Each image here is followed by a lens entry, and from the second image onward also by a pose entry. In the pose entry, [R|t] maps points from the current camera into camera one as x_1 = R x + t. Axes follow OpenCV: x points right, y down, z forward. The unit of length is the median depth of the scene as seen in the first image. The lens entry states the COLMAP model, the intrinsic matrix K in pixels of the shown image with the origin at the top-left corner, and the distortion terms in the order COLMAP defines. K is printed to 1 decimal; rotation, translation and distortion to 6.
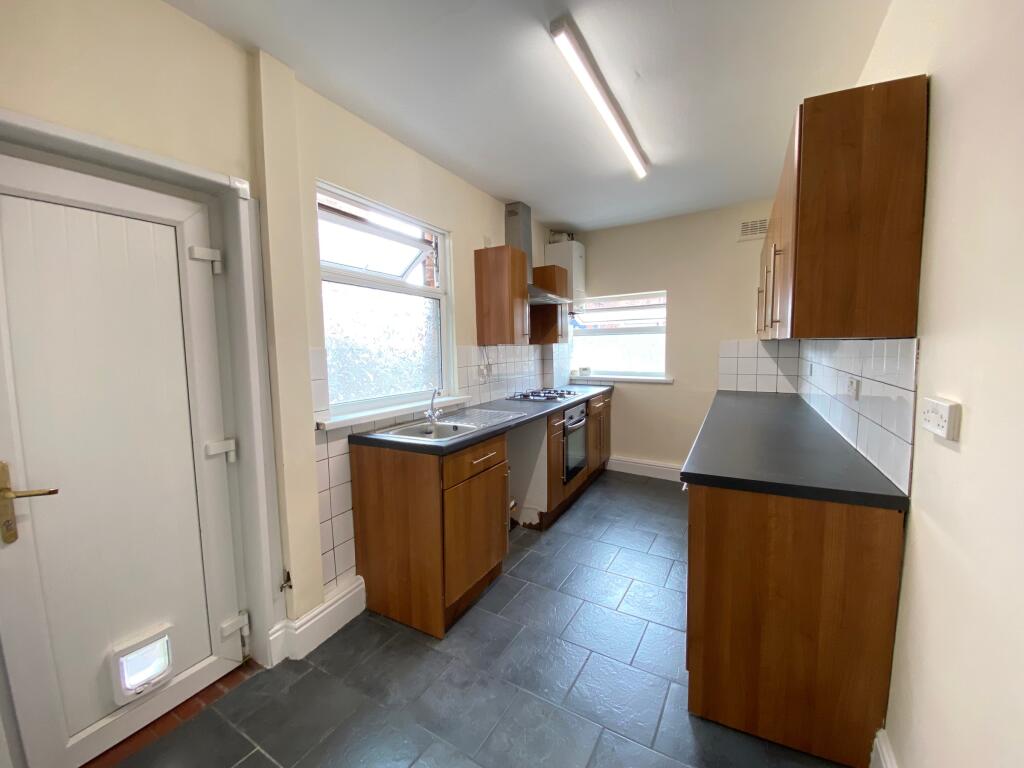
lens RADIAL K [[416.1, 0, 512.0], [0, 416.1, 384.0], [0, 0, 1]] dist [0.039016, -0.029296]
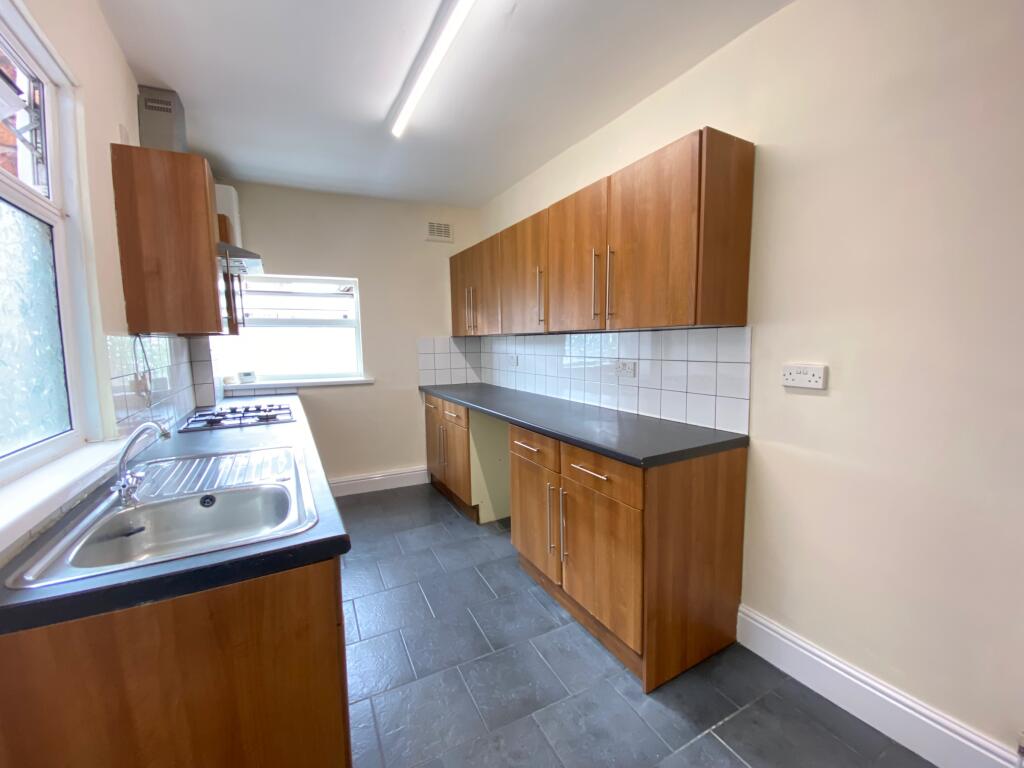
lens RADIAL K [[416.1, 0, 512.0], [0, 416.1, 384.0], [0, 0, 1]] dist [0.039016, -0.029296]
pose [[0.536833, -0.076140, 0.840246, -0.239826], [0.082204, 0.995901, 0.037725, -0.011378], [-0.839674, 0.048820, 0.540892, 0.299893]]
